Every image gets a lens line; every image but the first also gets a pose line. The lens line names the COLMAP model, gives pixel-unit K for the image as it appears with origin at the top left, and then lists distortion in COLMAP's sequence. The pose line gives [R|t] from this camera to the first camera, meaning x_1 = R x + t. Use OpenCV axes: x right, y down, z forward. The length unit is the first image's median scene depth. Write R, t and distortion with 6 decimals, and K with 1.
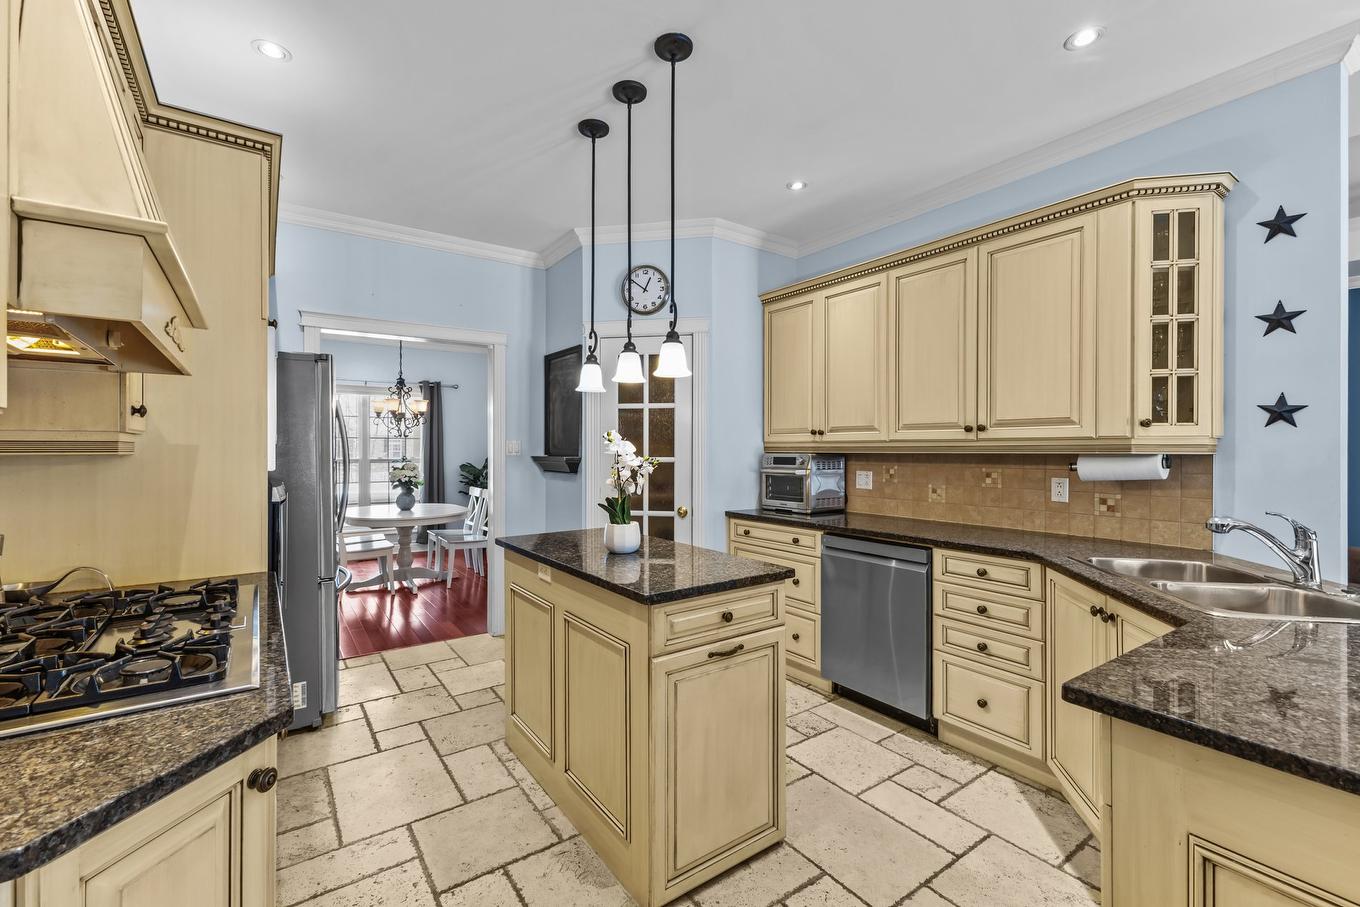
lens RADIAL K [[589.4, 0, 682.3], [0, 589.4, 450.2], [0, 0, 1]] dist [0.001388, 0.001259]
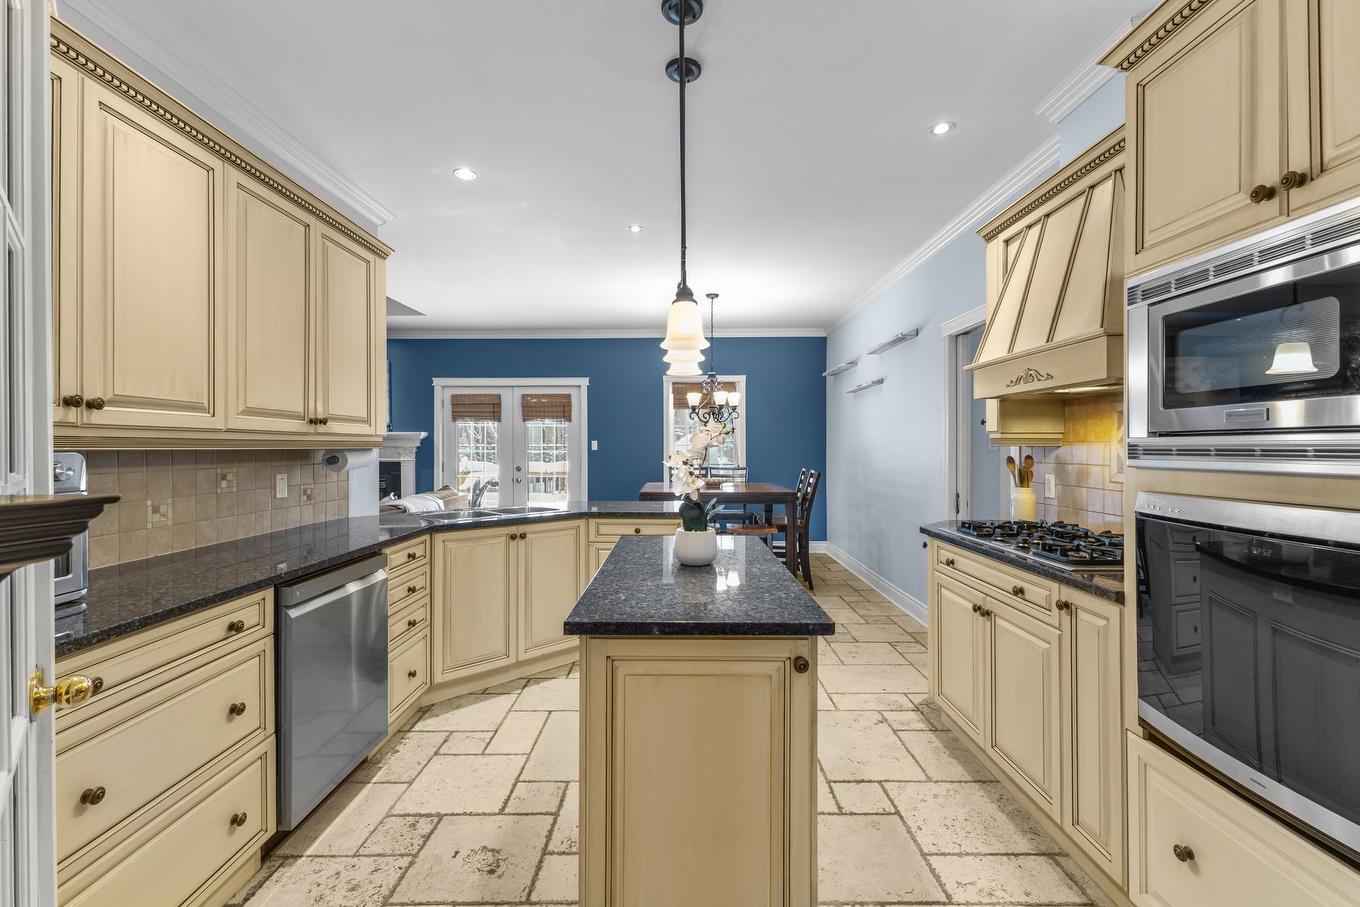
lens RADIAL K [[589.4, 0, 680.2], [0, 589.4, 449.6], [0, 0, 1]] dist [0.001388, 0.001259]
pose [[-0.816520, 0.000594, 0.577317, -0.473236], [0.004275, 0.999978, 0.005018, 0.004424], [-0.577302, 0.006566, -0.816504, 1.411651]]
